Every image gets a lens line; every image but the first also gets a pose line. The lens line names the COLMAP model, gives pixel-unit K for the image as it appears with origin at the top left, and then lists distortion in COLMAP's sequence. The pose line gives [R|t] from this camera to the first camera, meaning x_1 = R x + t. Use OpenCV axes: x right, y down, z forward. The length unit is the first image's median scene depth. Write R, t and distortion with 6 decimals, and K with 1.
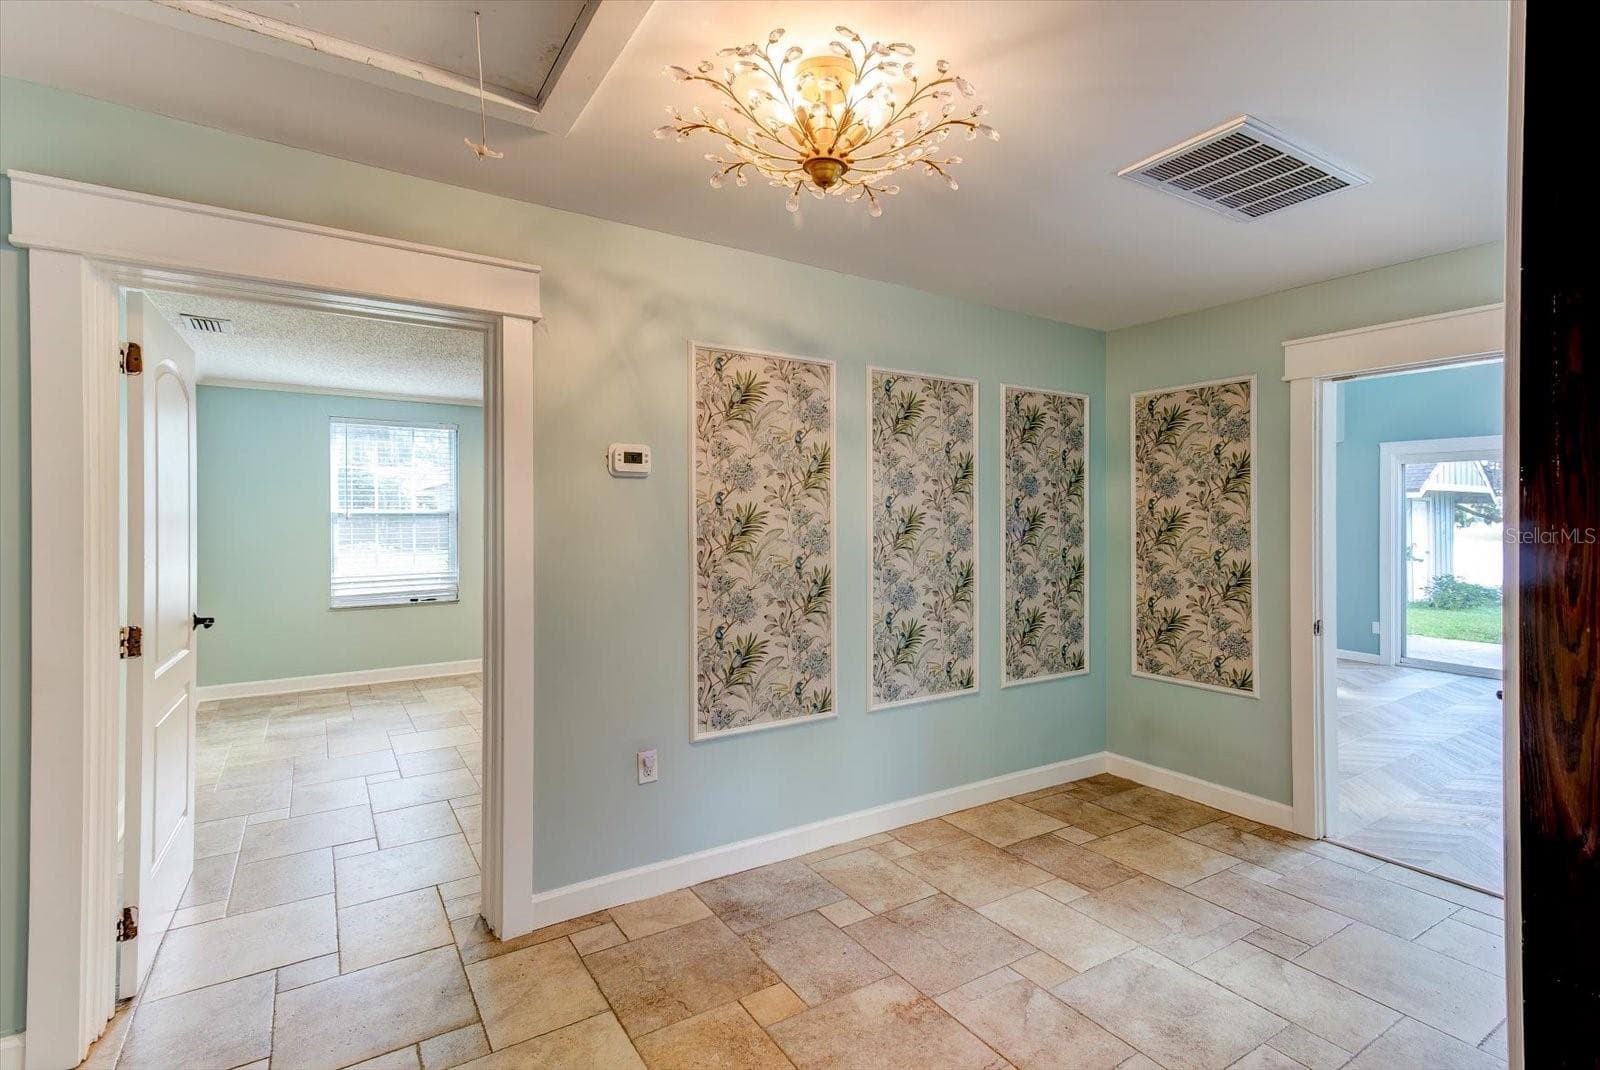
lens RADIAL K [[774.4, 0, 804.1], [0, 774.4, 523.9], [0, 0, 1]] dist [0.014634, 0.000167]
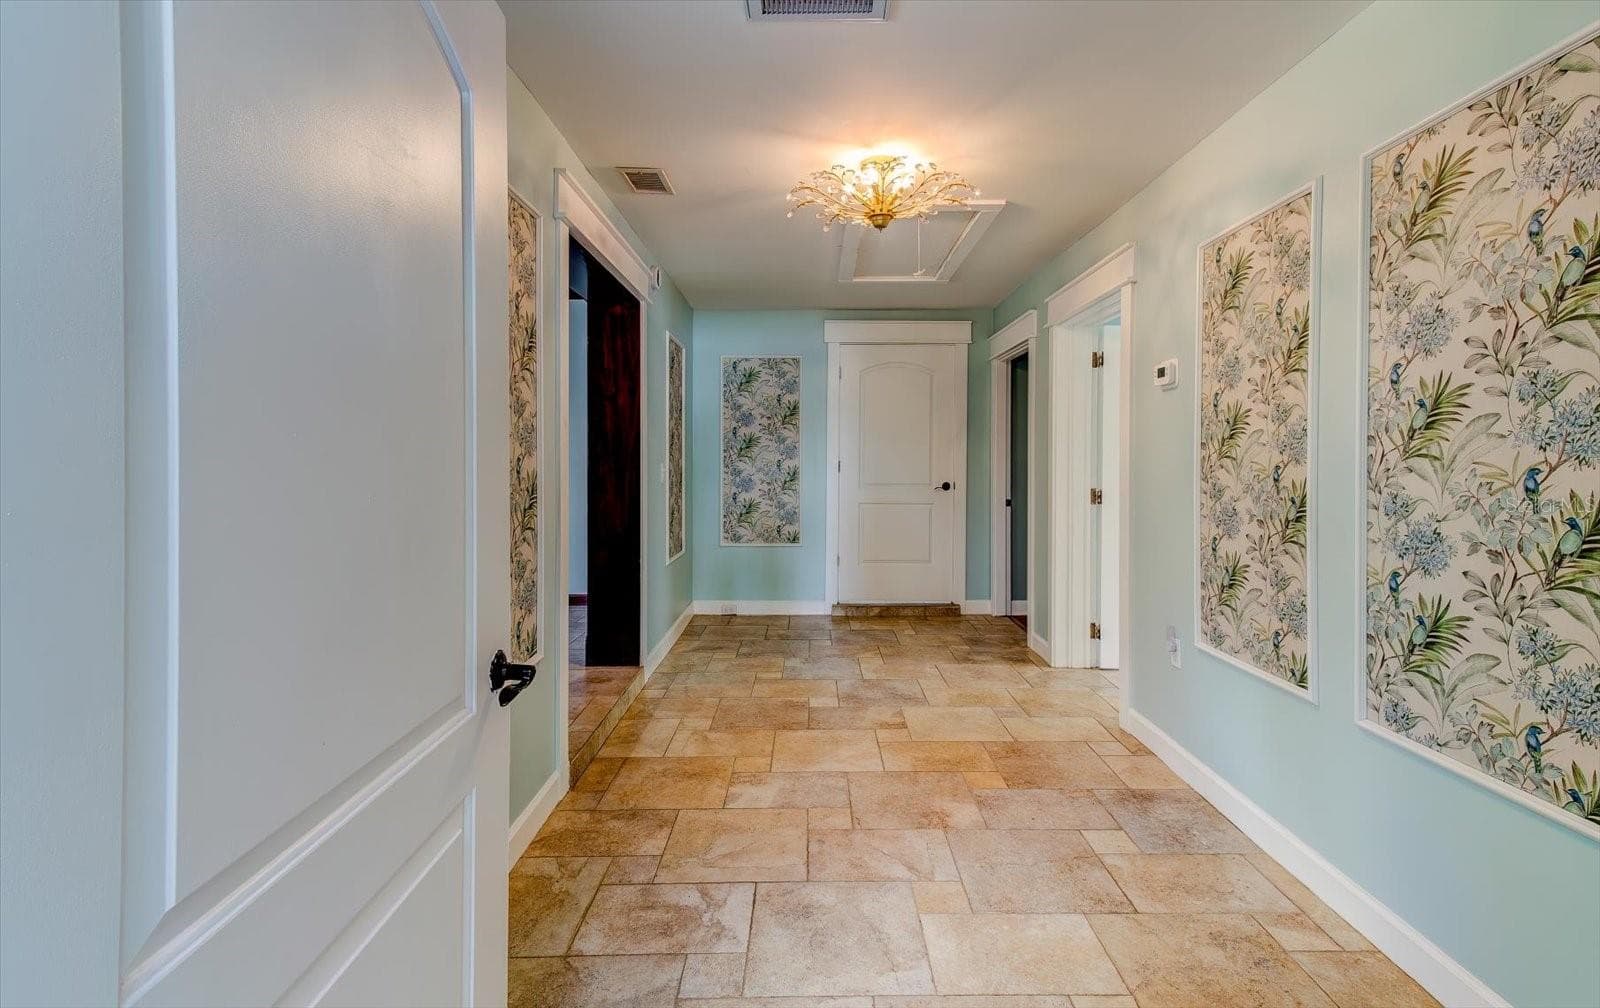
lens RADIAL K [[708.5, 0, 807.4], [0, 708.5, 466.4], [0, 0, 1]] dist [0.000317, 0.000195]
pose [[-0.535029, 0.006438, -0.844809, 0.790735], [-0.007945, 0.999888, 0.012651, 0.036686], [0.844797, 0.013480, -0.534918, 0.942007]]
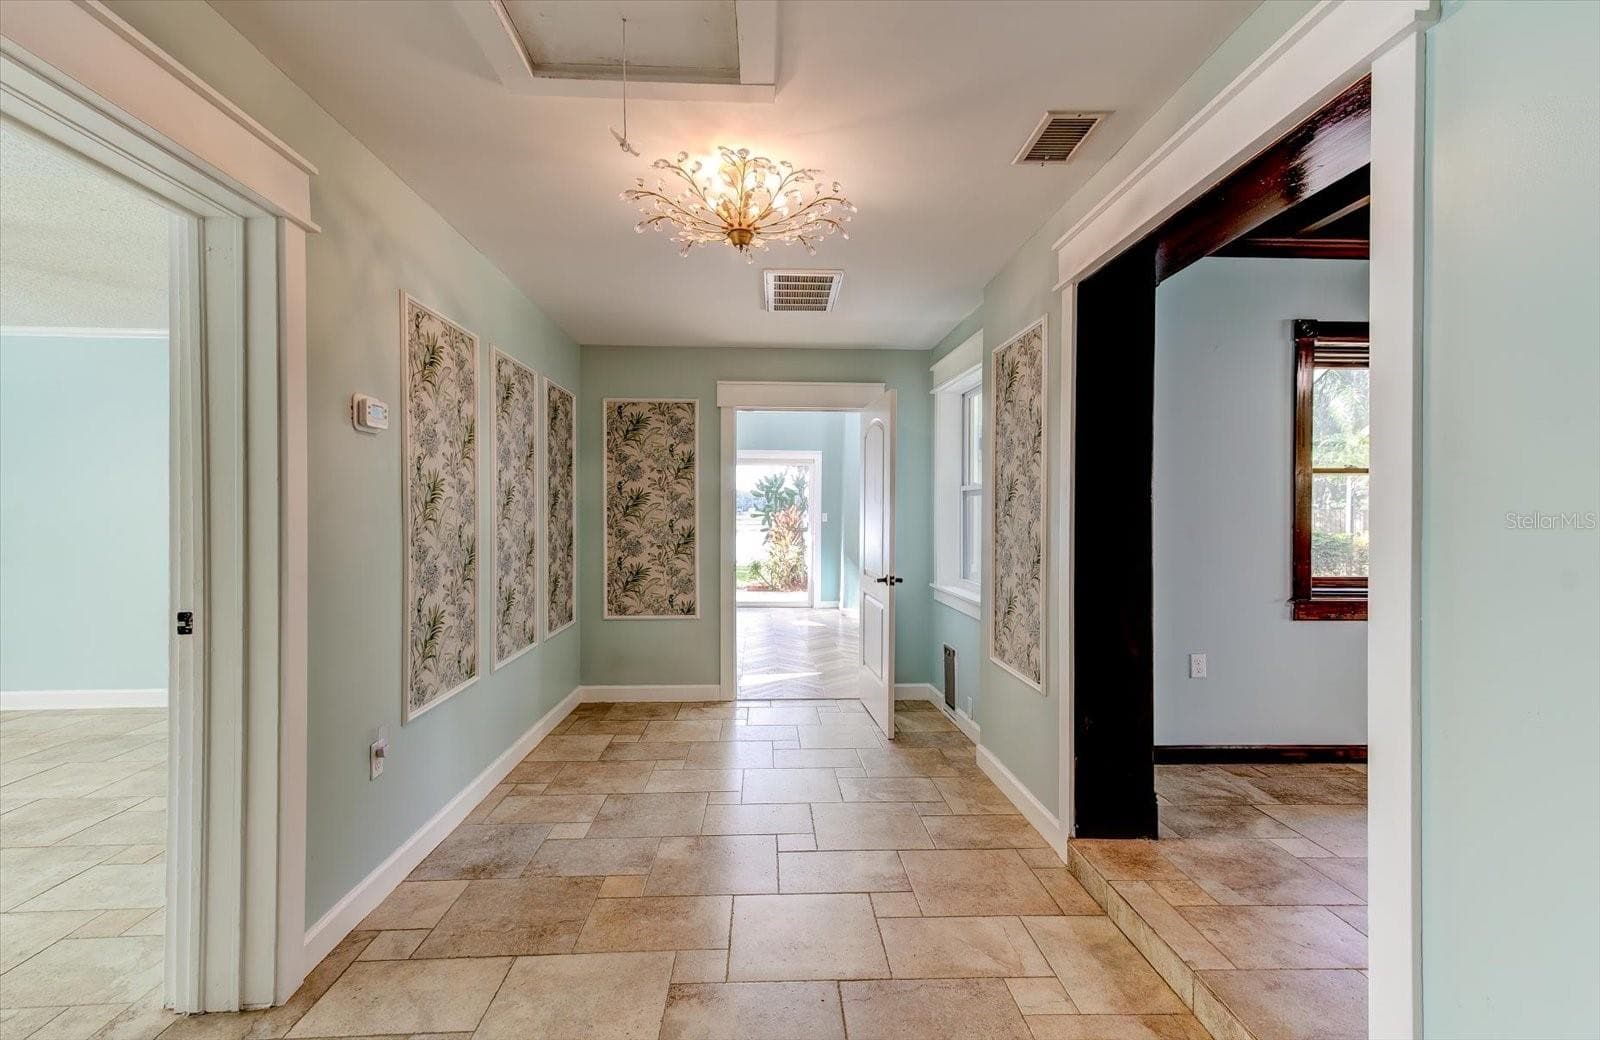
lens RADIAL K [[774.8, 0, 800.0], [0, 774.8, 520.0], [0, 0, 1]] dist [0.001168, 0.000165]
pose [[0.489319, -0.008144, 0.872067, -0.639621], [0.003788, 0.999967, 0.007213, 0.028695], [-0.872097, -0.000226, 0.489333, 0.119173]]
